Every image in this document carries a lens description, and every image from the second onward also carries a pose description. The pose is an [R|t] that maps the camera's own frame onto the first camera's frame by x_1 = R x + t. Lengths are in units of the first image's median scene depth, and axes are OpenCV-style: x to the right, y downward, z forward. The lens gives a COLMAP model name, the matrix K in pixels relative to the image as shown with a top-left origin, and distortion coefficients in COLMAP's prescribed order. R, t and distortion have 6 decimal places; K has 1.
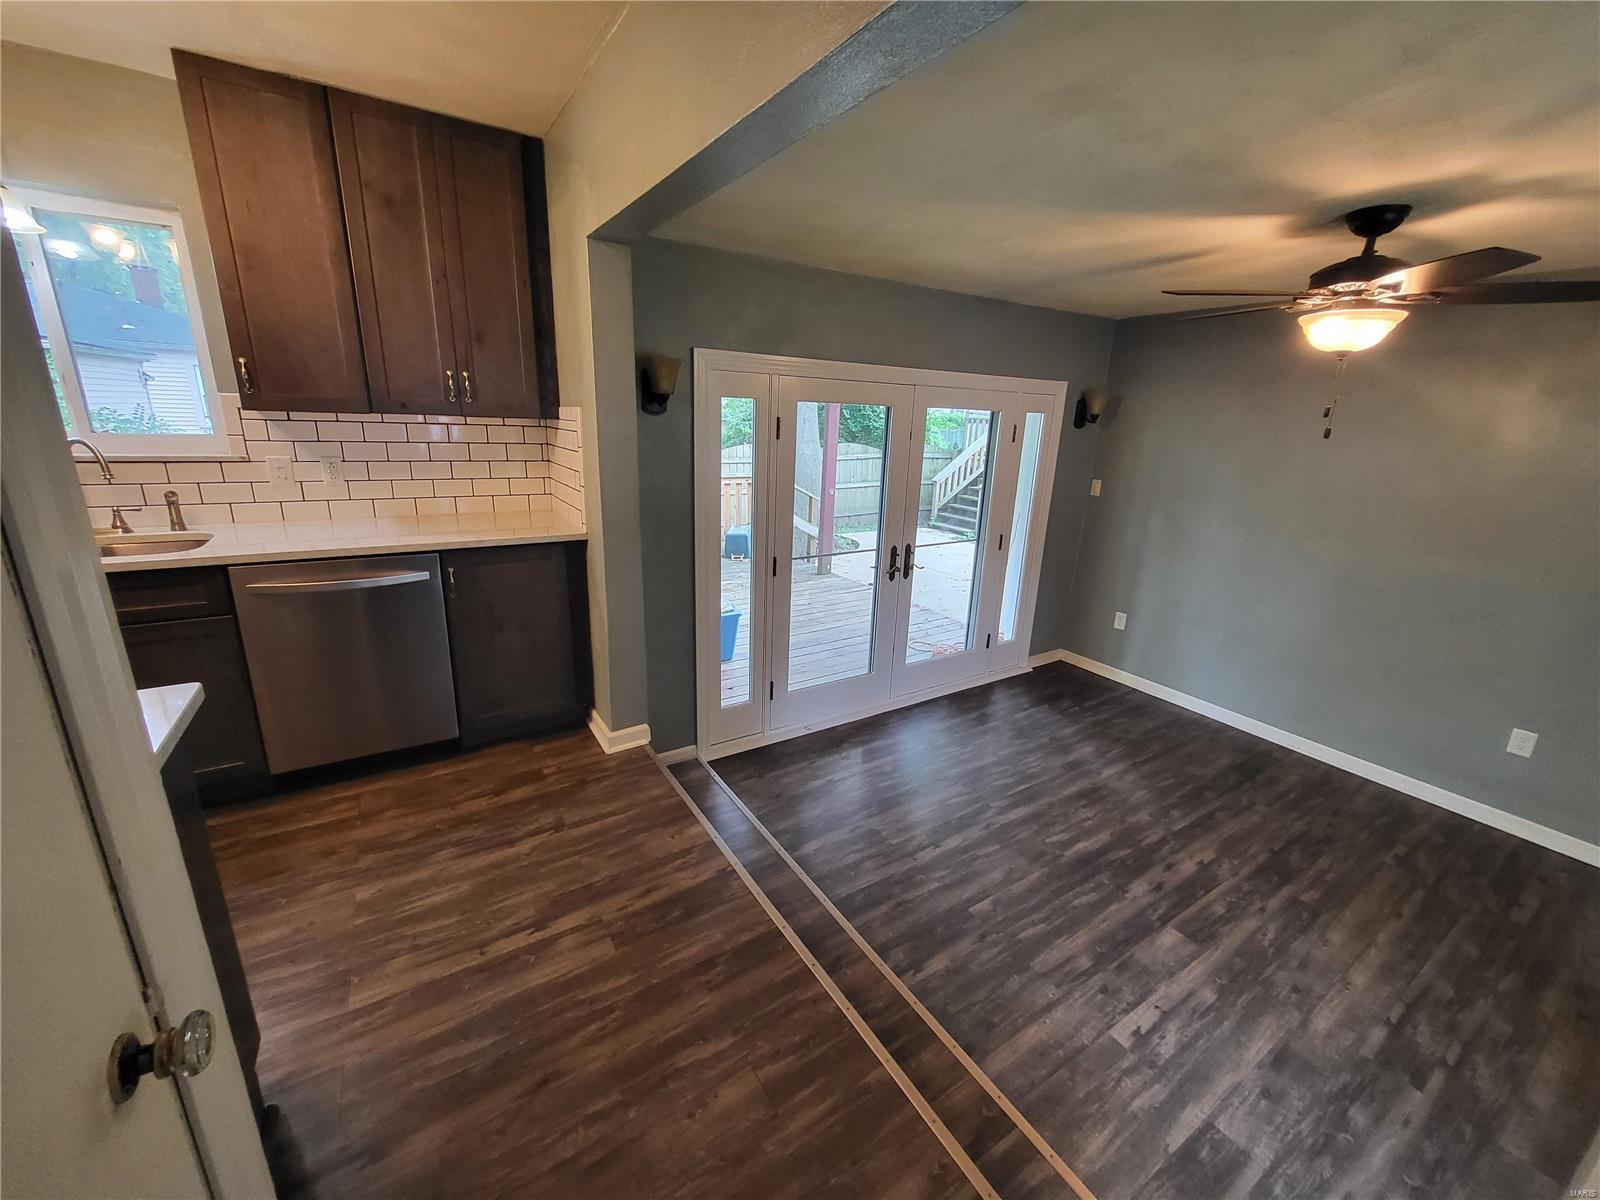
lens RADIAL K [[634.2, 0, 801.3], [0, 634.2, 597.3], [0, 0, 1]] dist [-0.001655, -0.000417]
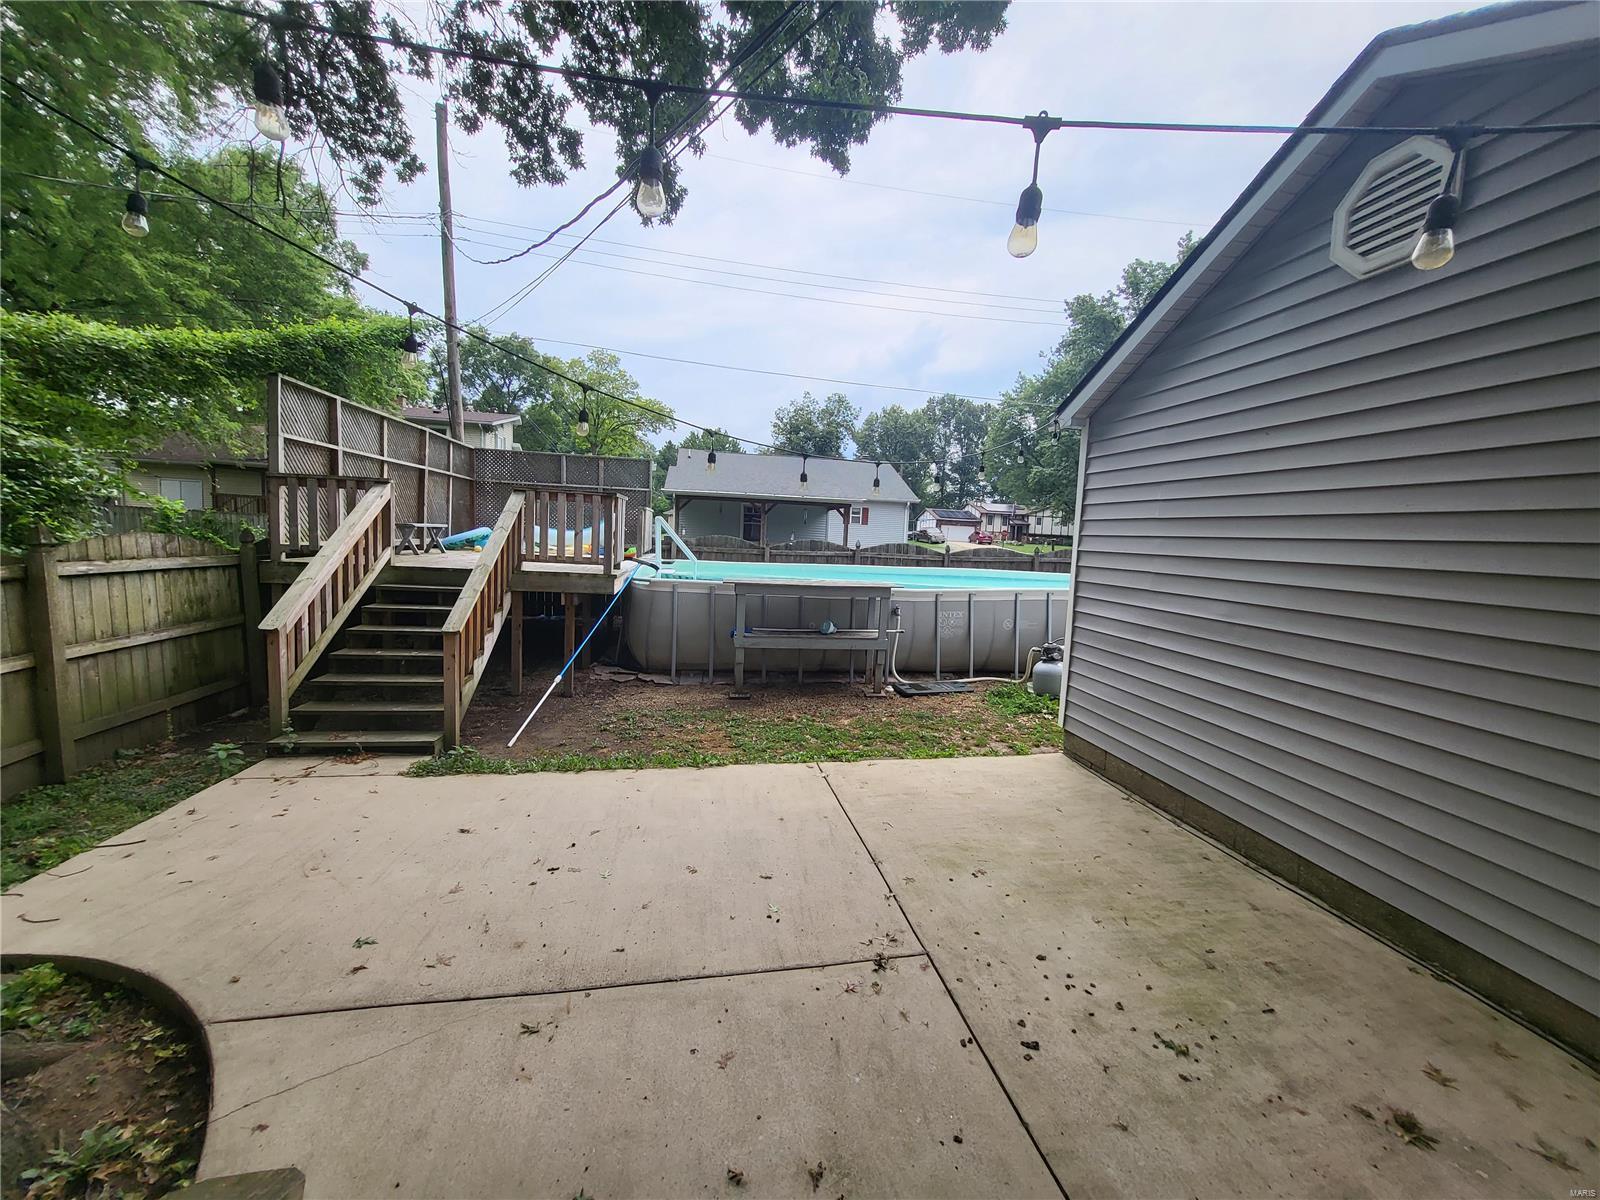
lens RADIAL K [[634.2, 0, 804.0], [0, 634.2, 597.2], [0, 0, 1]] dist [-0.001655, -0.000417]
pose [[0.382394, -0.108621, 0.917592, -0.007239], [0.228726, 0.973287, 0.019896, -0.134825], [-0.895242, 0.202270, 0.397024, 0.557290]]
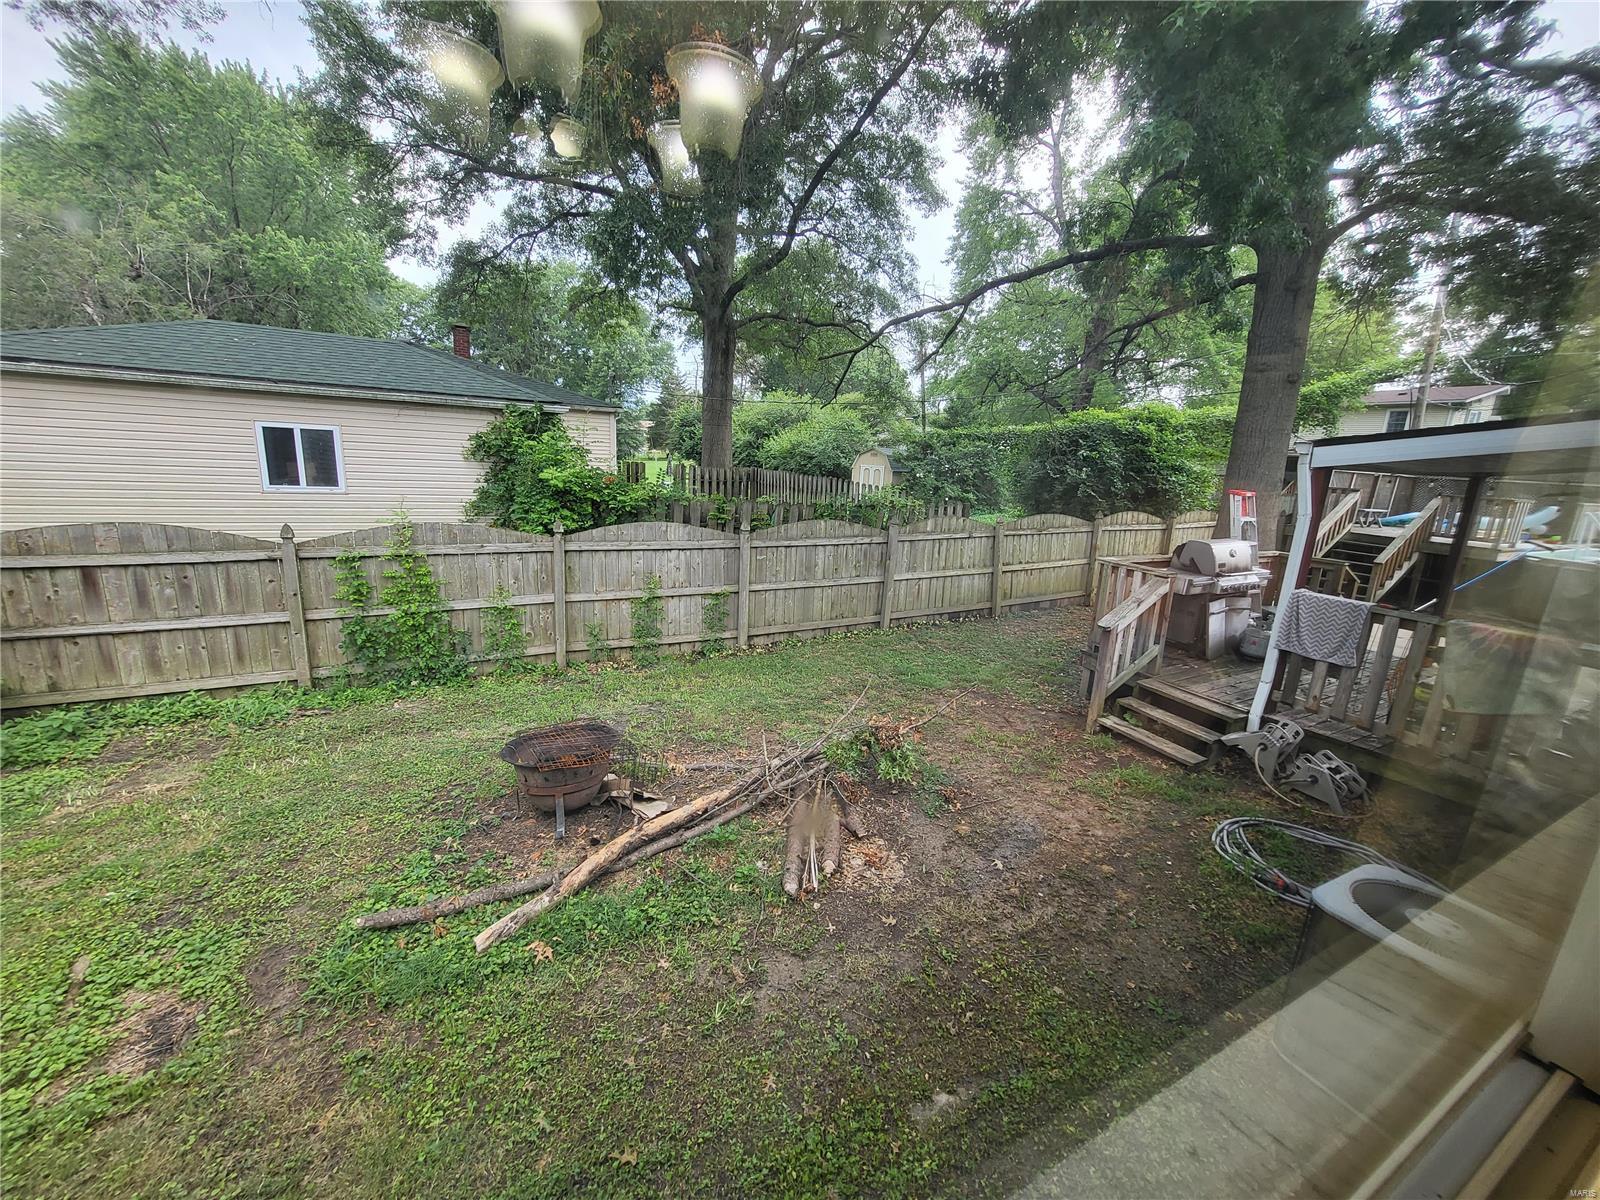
lens RADIAL K [[634.2, 0, 800.5], [0, 634.2, 593.7], [0, 0, 1]] dist [-0.001655, -0.000417]
pose [[0.997235, 0.033761, -0.066201, -0.460845], [-0.038298, 0.996916, -0.068499, -0.026130], [0.063685, 0.070845, 0.995452, 0.004305]]
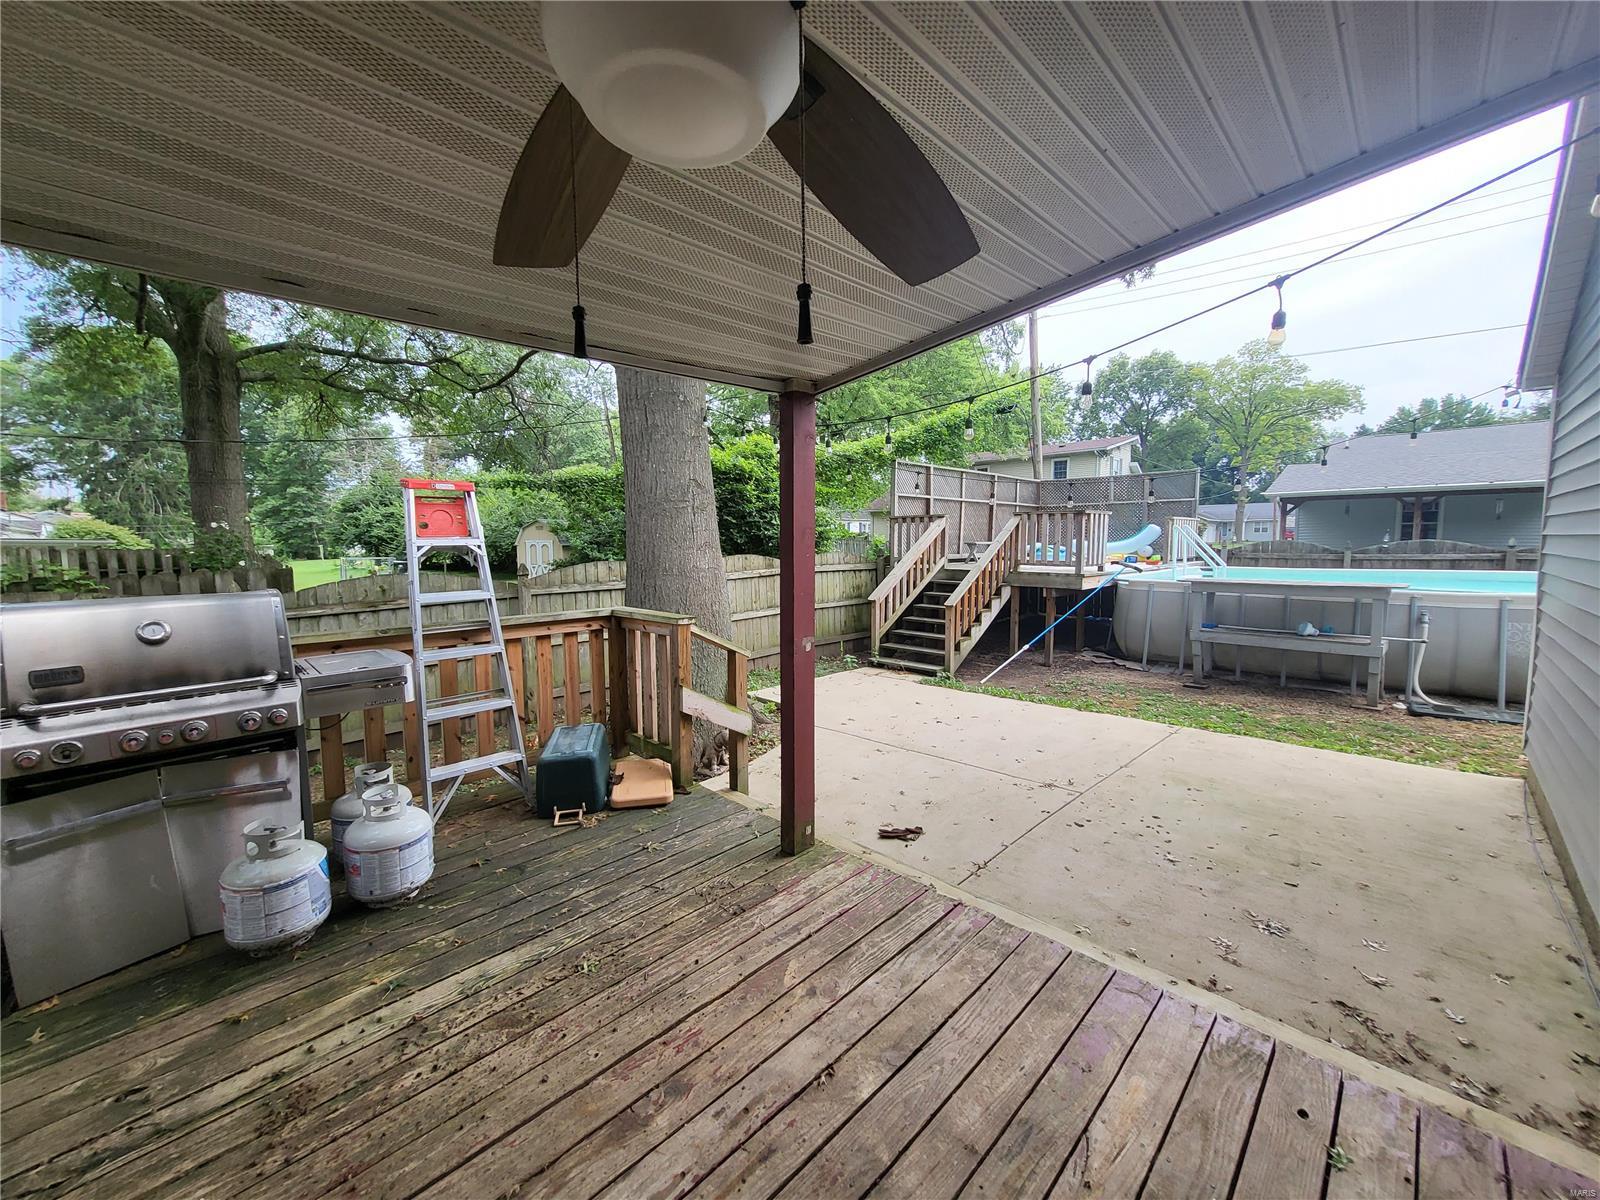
lens RADIAL K [[634.2, 0, 799.9], [0, 634.2, 594.7], [0, 0, 1]] dist [-0.001655, -0.000417]
pose [[0.973522, -0.061240, 0.220240, -0.022423], [0.102972, 0.977645, -0.183321, -0.067003], [-0.204090, 0.201145, 0.958065, 0.332437]]
